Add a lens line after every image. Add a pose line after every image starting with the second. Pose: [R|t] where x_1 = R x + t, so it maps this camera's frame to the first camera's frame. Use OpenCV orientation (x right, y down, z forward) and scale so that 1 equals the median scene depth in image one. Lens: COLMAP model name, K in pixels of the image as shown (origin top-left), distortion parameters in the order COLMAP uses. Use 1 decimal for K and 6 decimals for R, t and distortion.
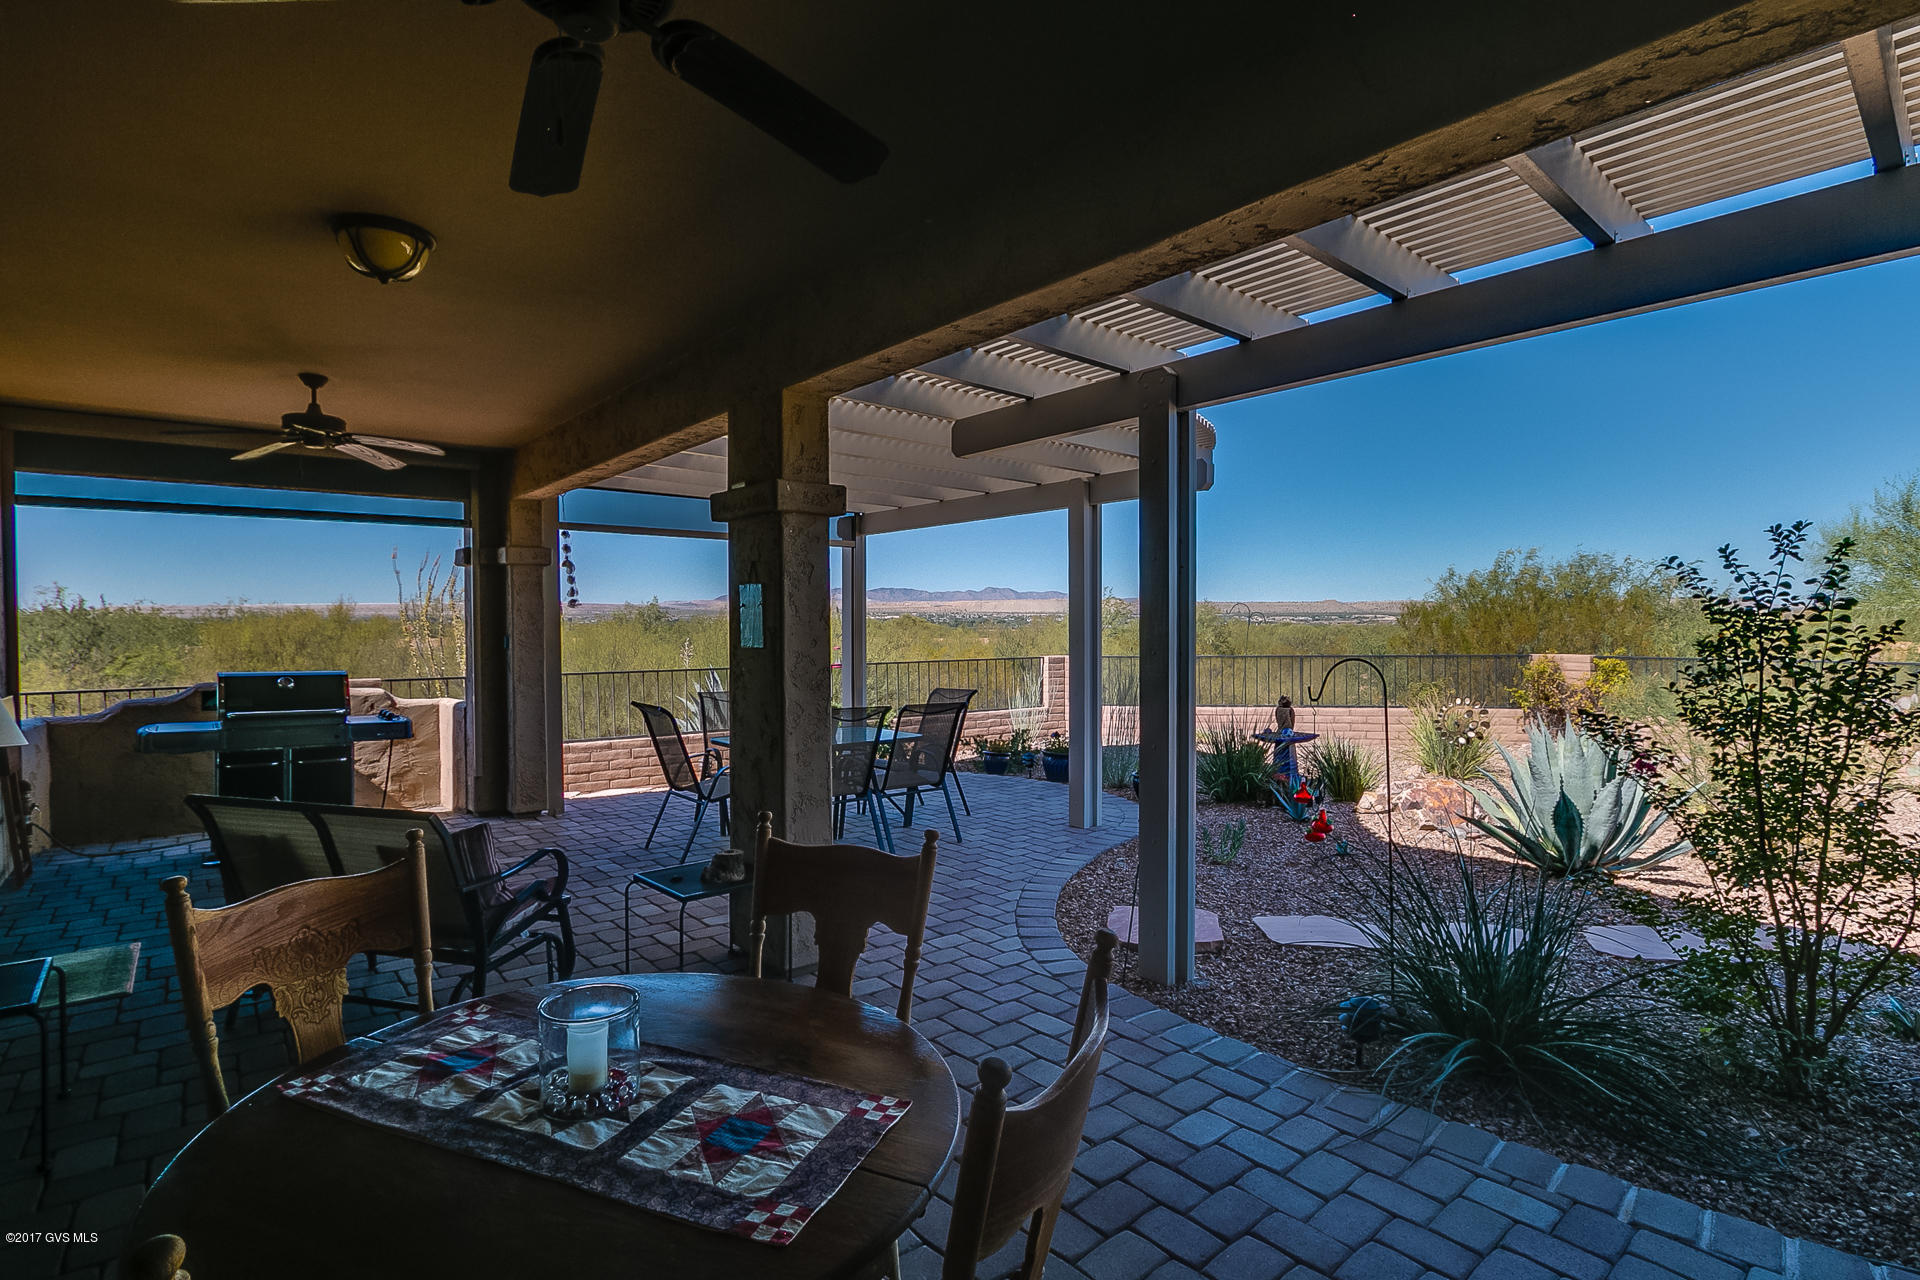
lens RADIAL K [[892.2, 0, 955.0], [0, 892.2, 652.6], [0, 0, 1]] dist [-0.016438, 0.000470]
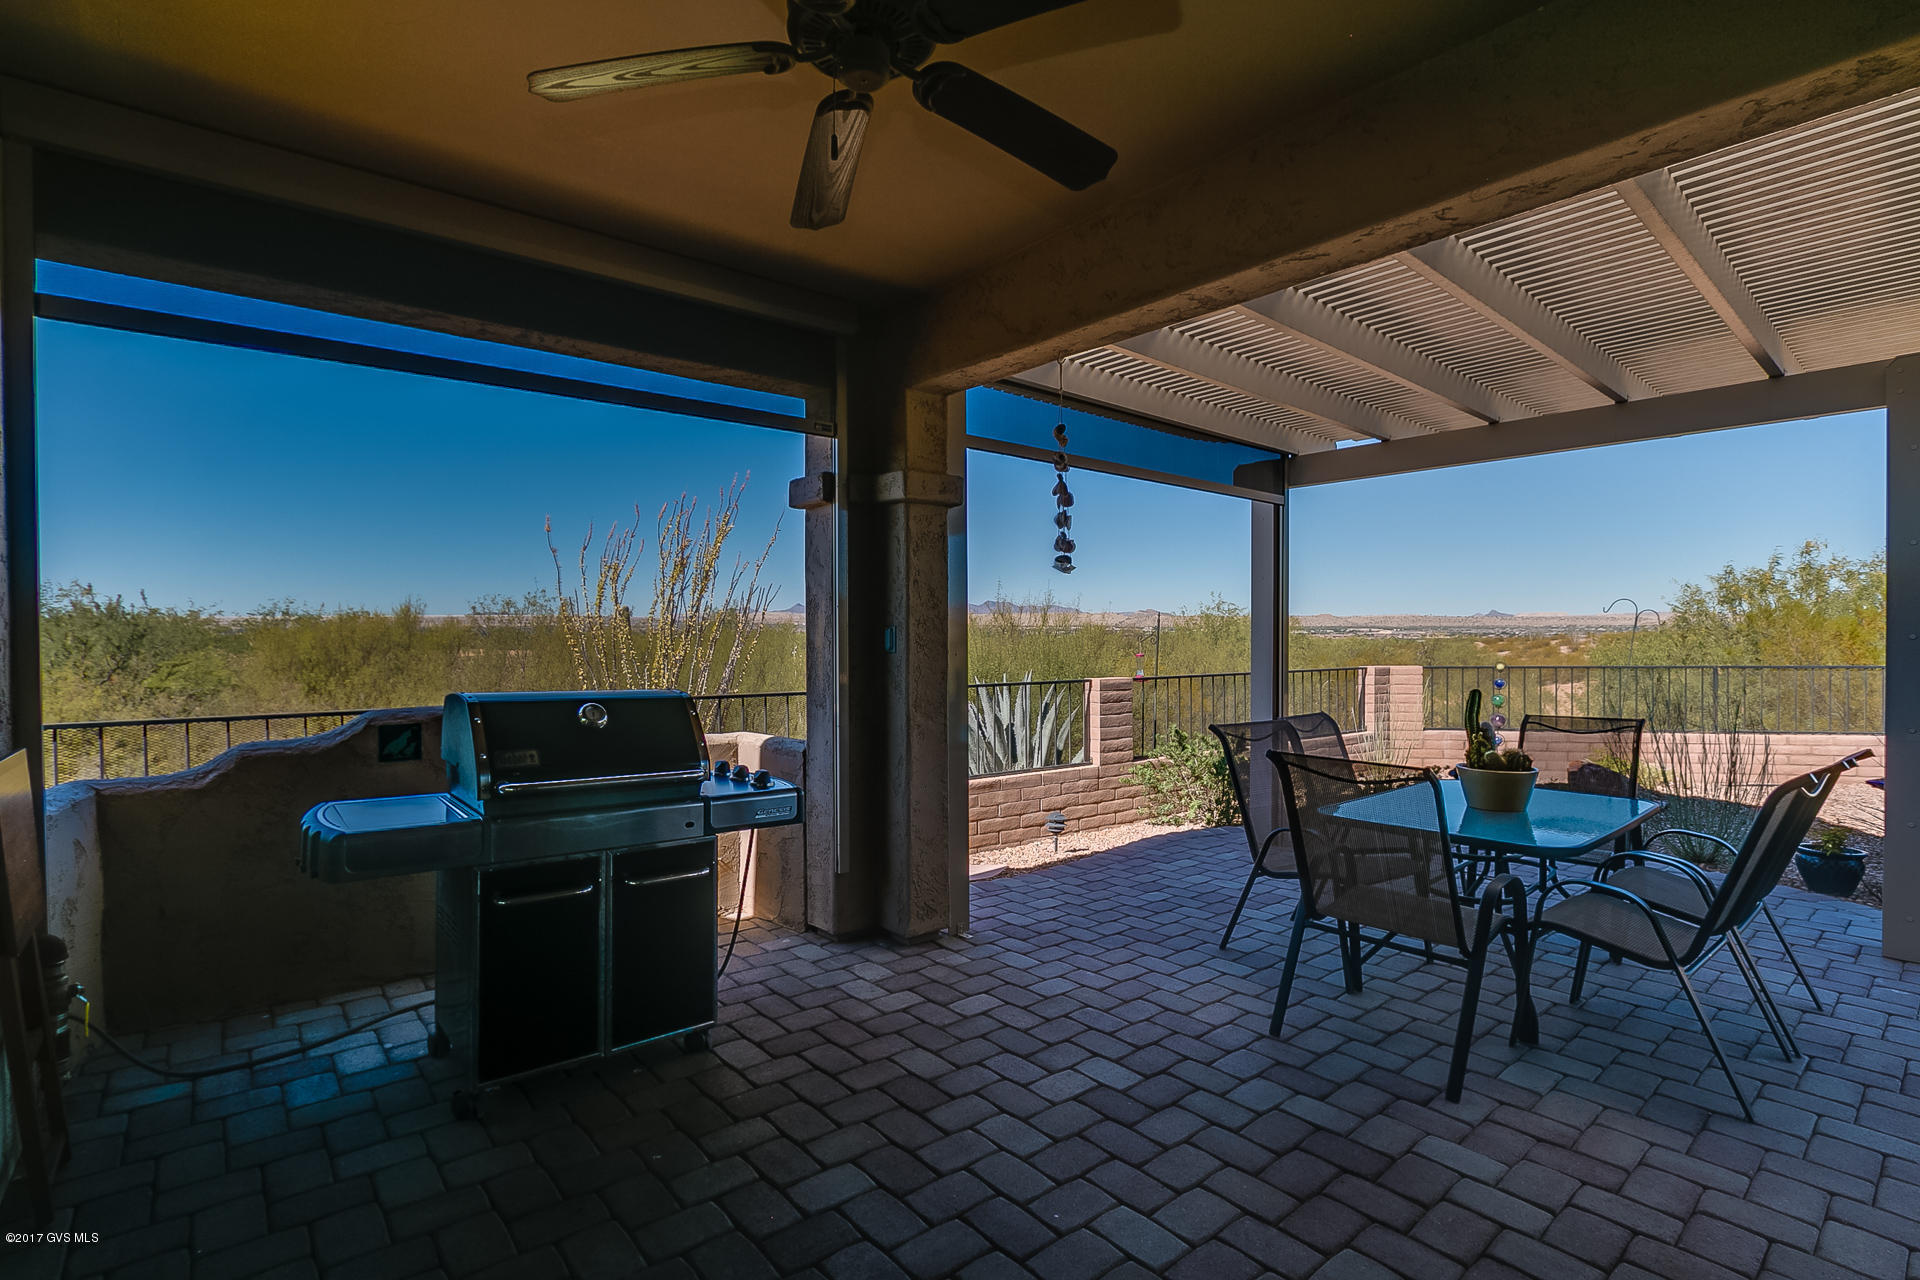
lens RADIAL K [[885.2, 0, 964.8], [0, 885.2, 671.4], [0, 0, 1]] dist [-0.018018, 0.000337]
pose [[0.999993, 0.002104, -0.003225, -0.453843], [-0.002078, 0.999963, 0.008340, 0.004651], [0.003243, -0.008333, 0.999960, 0.426925]]
